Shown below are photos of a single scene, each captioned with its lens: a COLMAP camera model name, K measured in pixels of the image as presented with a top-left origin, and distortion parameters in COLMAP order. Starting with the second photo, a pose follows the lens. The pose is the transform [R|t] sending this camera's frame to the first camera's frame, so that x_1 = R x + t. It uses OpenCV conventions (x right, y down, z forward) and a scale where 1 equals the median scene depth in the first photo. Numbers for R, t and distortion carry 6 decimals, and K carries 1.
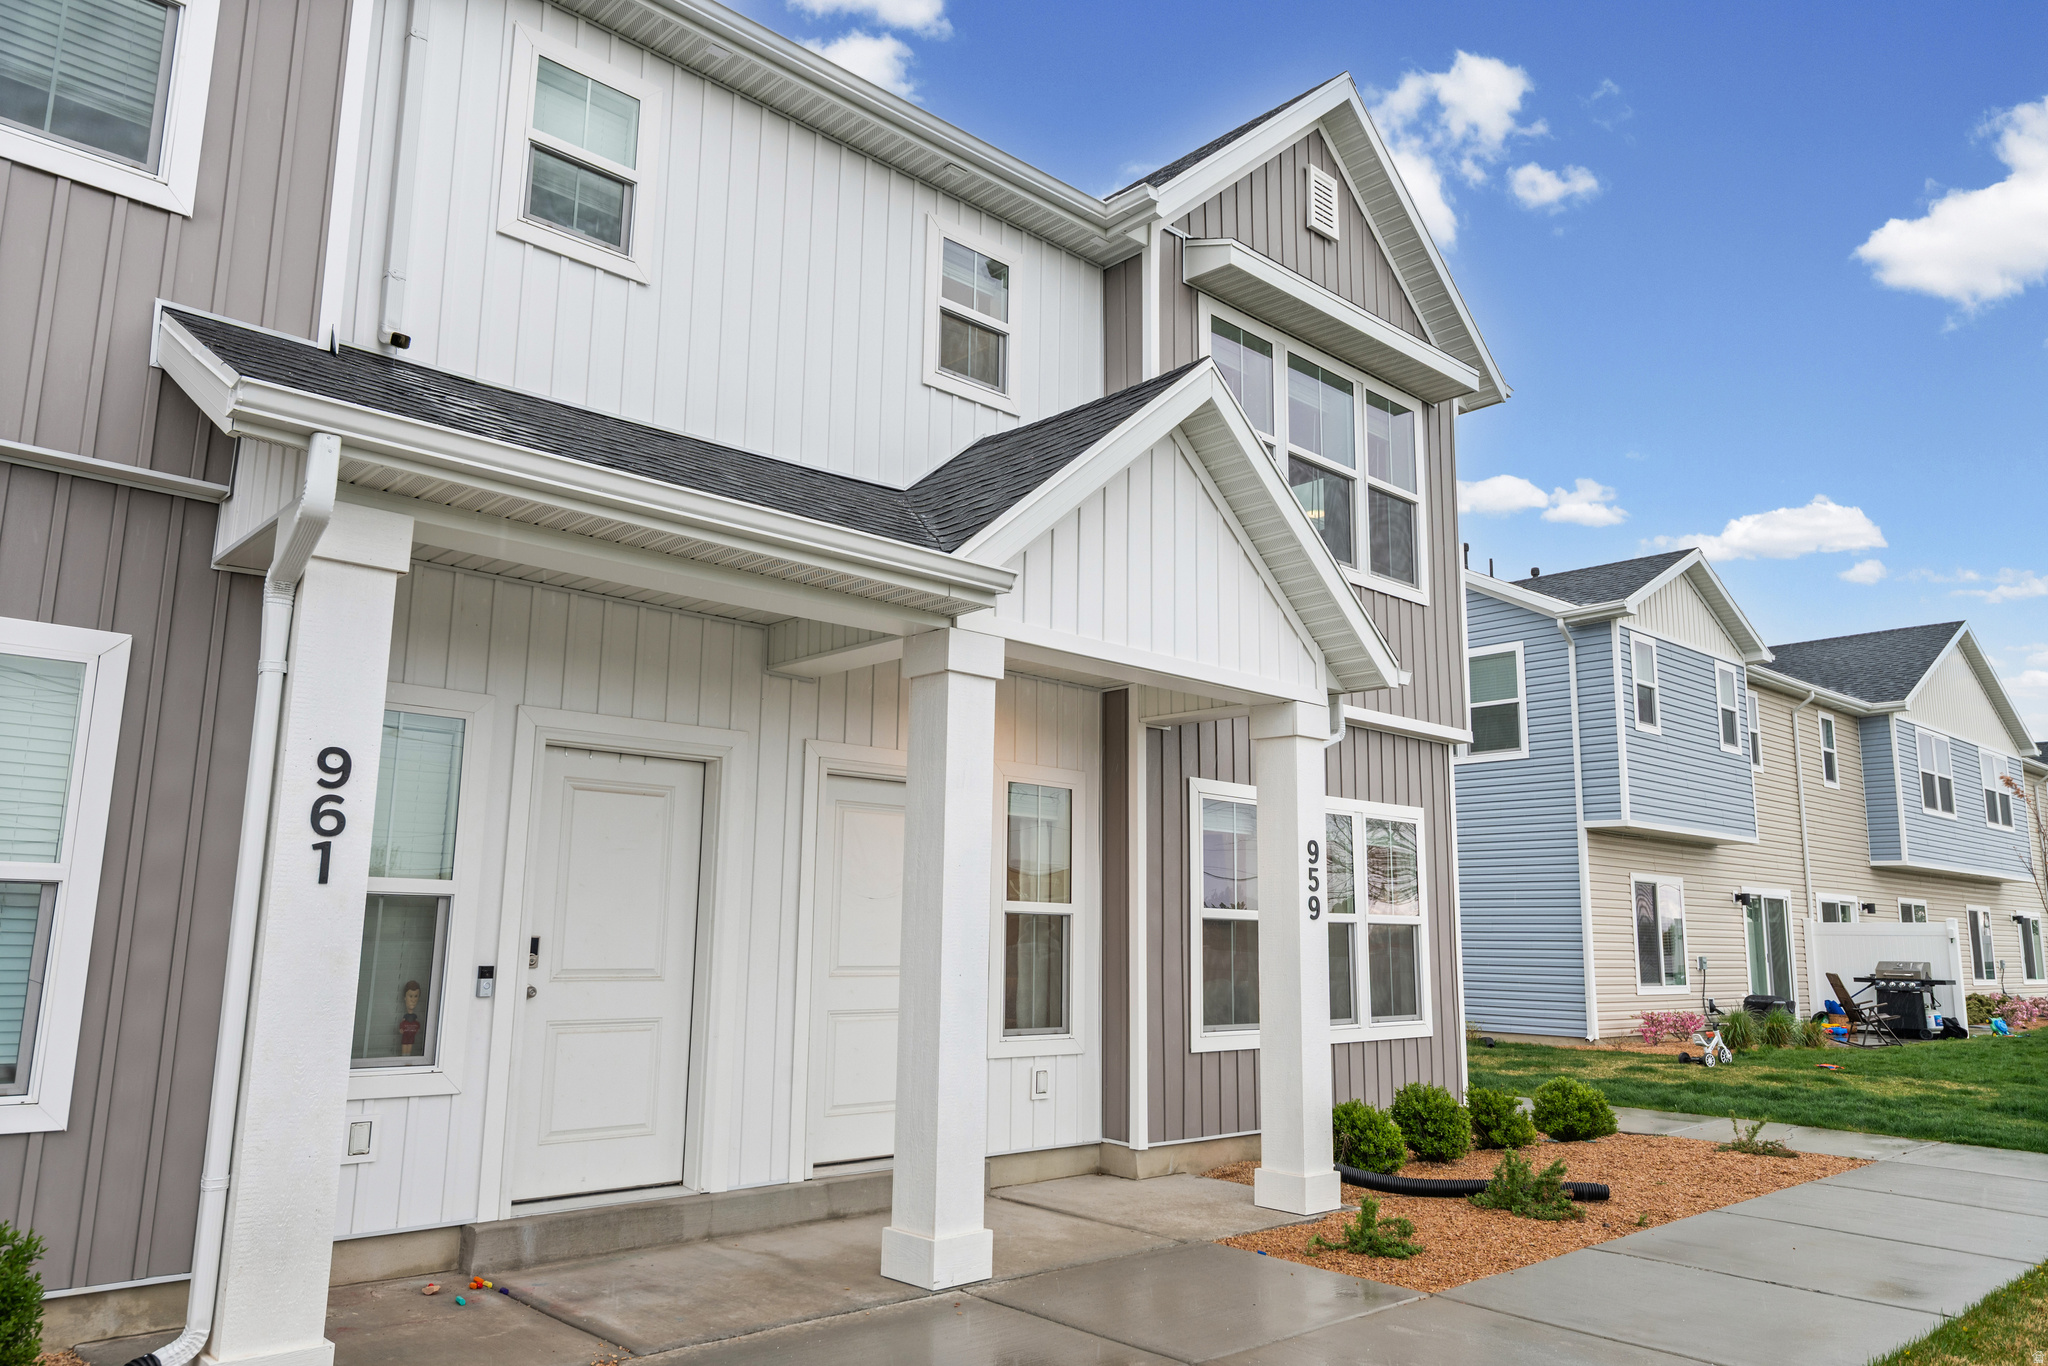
lens RADIAL K [[1387.6, 0, 1024.8], [0, 1387.6, 683.7], [0, 0, 1]] dist [-0.011041, 0.002917]
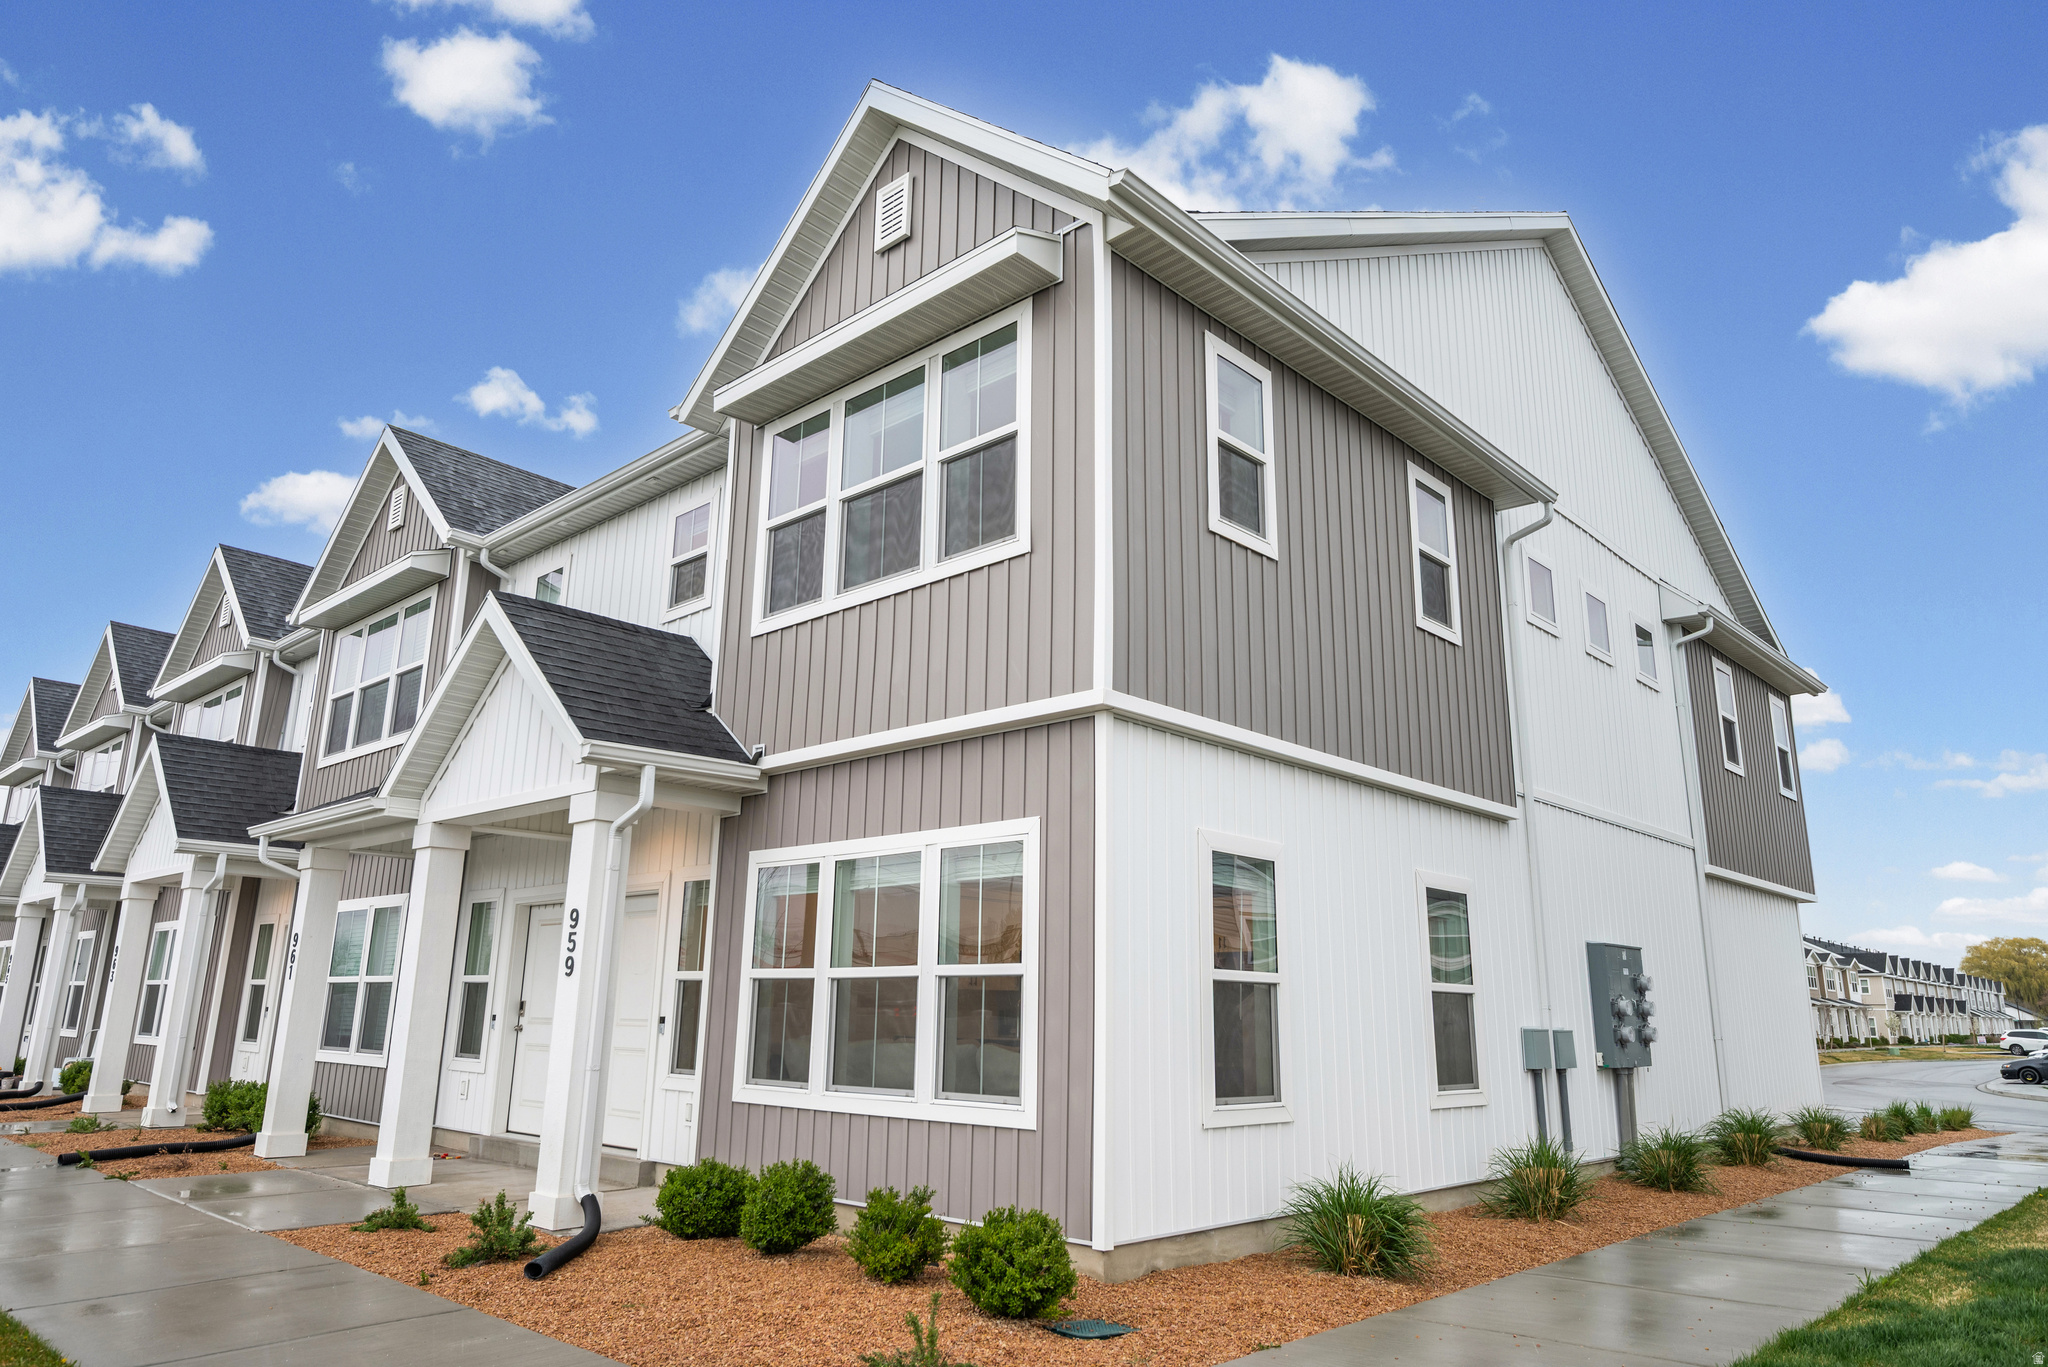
lens RADIAL K [[1297.1, 0, 1028.4], [0, 1297.1, 677.0], [0, 0, 1]] dist [-0.007923, 0.005356]
pose [[0.075924, -0.262390, -0.961970, 1.262684], [0.167909, 0.954342, -0.247057, 0.245161], [0.982874, -0.142766, 0.116515, 1.194639]]
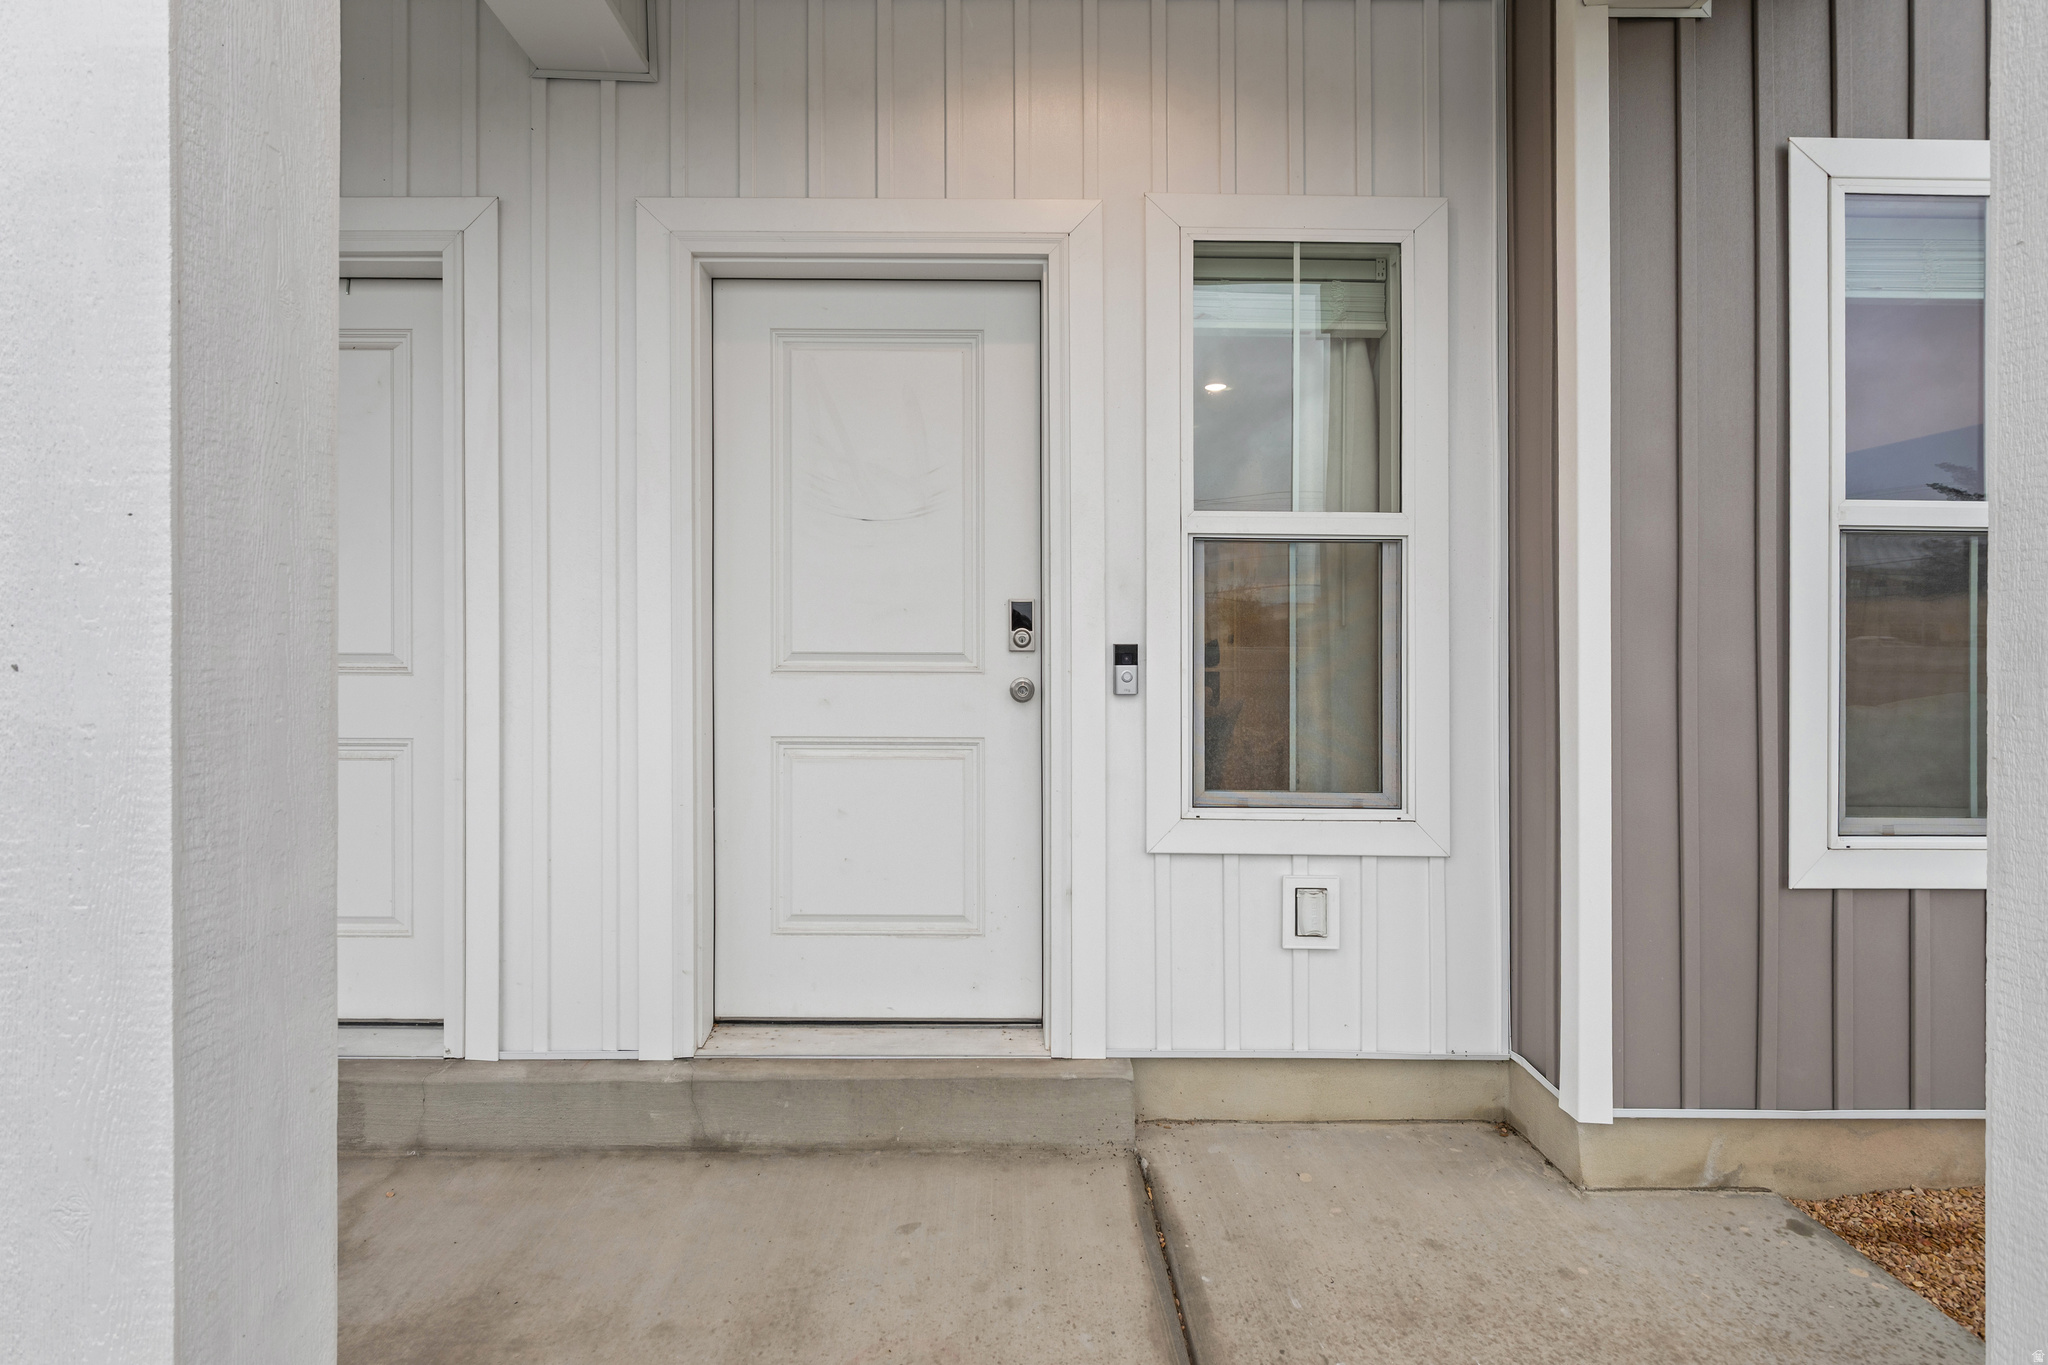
lens RADIAL K [[996.1, 0, 1005.2], [0, 996.1, 638.0], [0, 0, 1]] dist [-0.000695, -0.000313]
pose [[0.732840, -0.011536, -0.680303, 0.152759], [0.126795, 0.984657, 0.119890, 0.146376], [0.668482, -0.174119, 0.723059, 0.699560]]
